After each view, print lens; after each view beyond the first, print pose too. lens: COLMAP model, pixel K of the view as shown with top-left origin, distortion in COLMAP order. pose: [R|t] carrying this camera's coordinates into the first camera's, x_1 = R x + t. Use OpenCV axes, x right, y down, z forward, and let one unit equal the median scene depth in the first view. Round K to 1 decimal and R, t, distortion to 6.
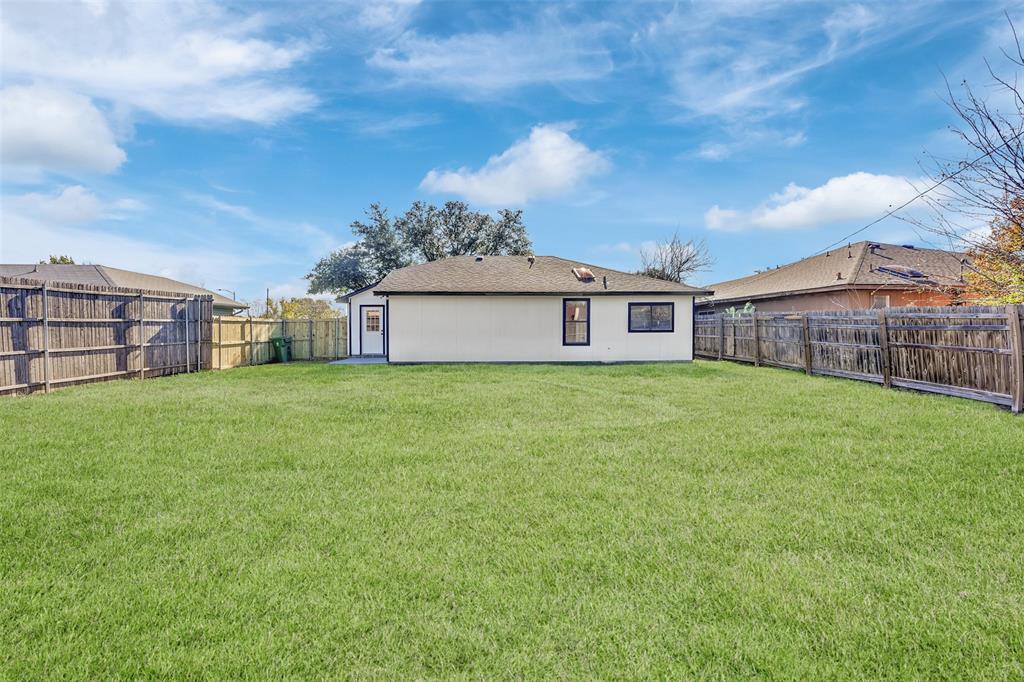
lens RADIAL K [[435.7, 0, 512.4], [0, 435.7, 337.2], [0, 0, 1]] dist [-0.000717, -0.000081]
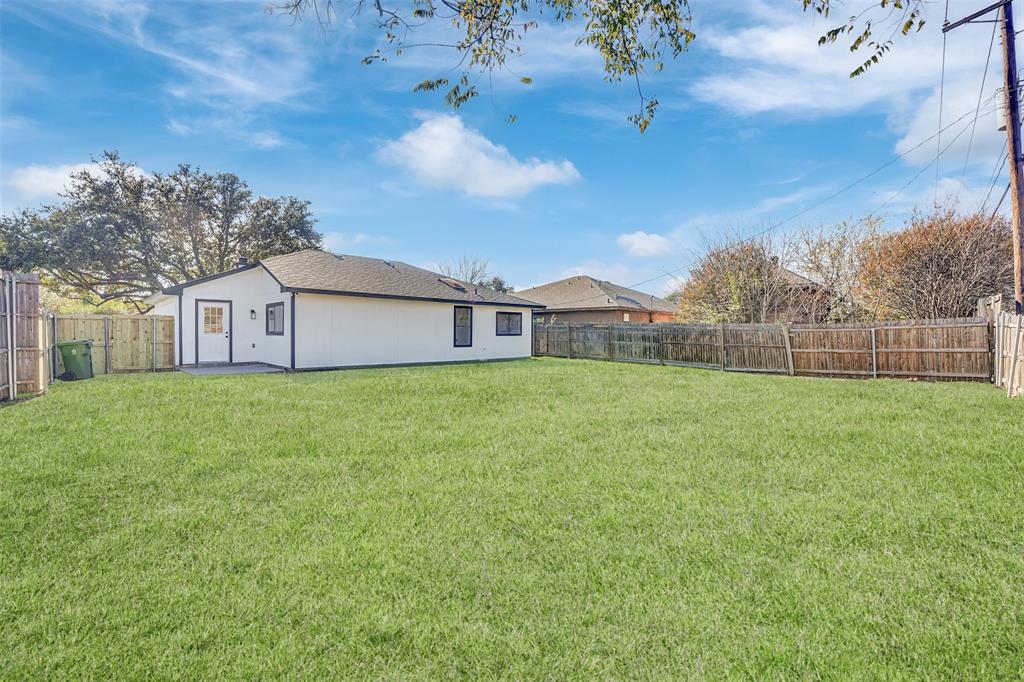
lens RADIAL K [[435.7, 0, 511.5], [0, 435.7, 339.5], [0, 0, 1]] dist [-0.000717, -0.000081]
pose [[0.721660, -0.002808, 0.692242, -0.563479], [0.005655, 0.999982, -0.001839, 0.002375], [-0.692225, 0.005241, 0.721663, 0.074657]]
